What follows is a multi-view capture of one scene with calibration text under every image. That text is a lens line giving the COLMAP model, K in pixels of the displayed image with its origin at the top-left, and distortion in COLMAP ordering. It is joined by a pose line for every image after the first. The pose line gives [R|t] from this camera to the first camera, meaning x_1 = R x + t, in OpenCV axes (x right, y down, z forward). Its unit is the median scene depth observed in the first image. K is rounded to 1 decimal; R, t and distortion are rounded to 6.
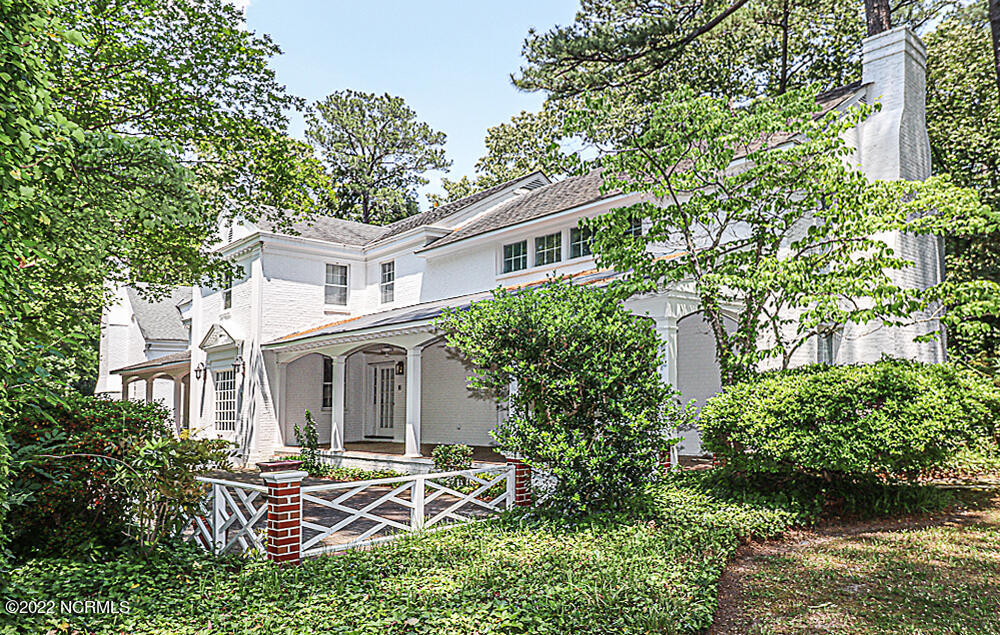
lens RADIAL K [[726.2, 0, 500.8], [0, 726.2, 383.1], [0, 0, 1]] dist [-0.003961, 0.002059]
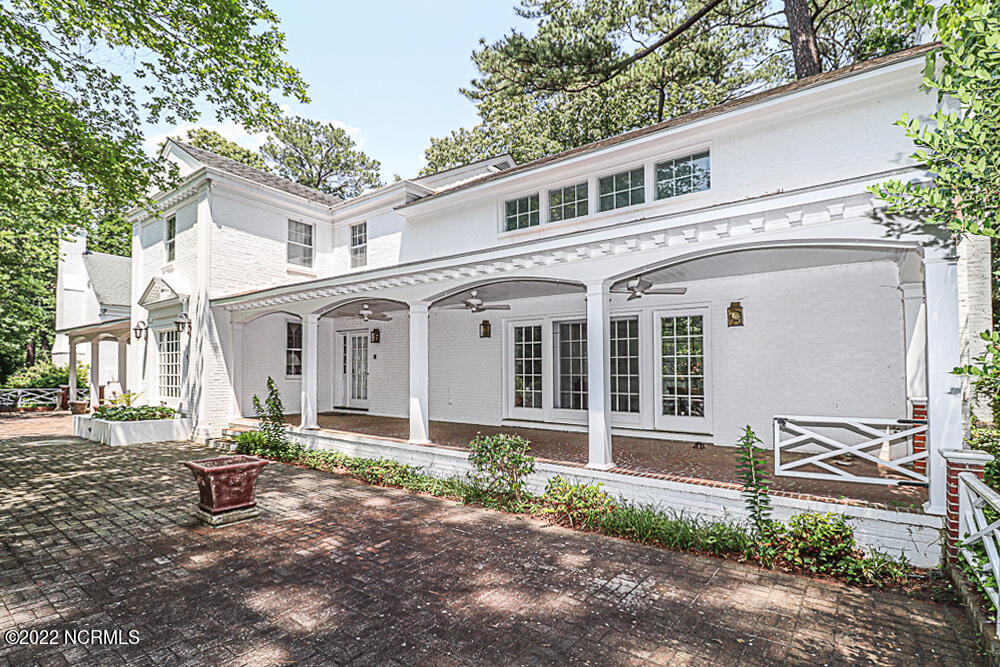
lens RADIAL K [[455.0, 0, 498.3], [0, 455.0, 407.3], [0, 0, 1]] dist [-0.001599, -0.000539]
pose [[0.975447, 0.020570, 0.219274, -0.103130], [-0.041203, 0.995094, 0.089942, 0.011475], [-0.216348, -0.096768, 0.971509, 0.360491]]
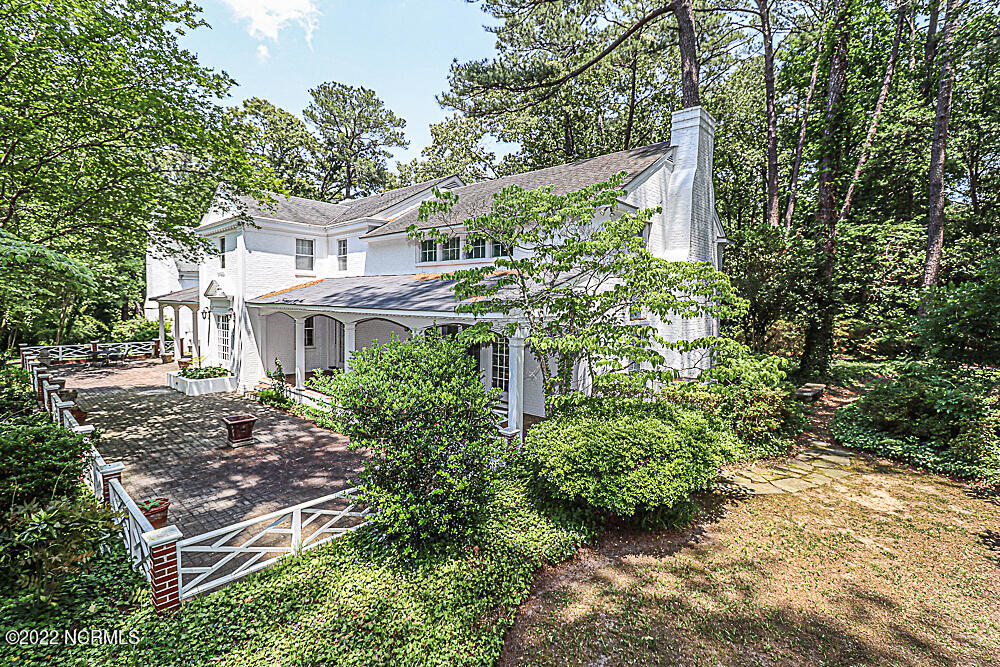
lens RADIAL K [[473.7, 0, 501.2], [0, 473.7, 340.1], [0, 0, 1]] dist [0.000851, -0.000844]
pose [[0.995073, 0.007900, 0.098834, 0.055819], [-0.019918, 0.992427, 0.121209, -0.093966], [-0.097128, -0.122580, 0.987694, 0.067081]]
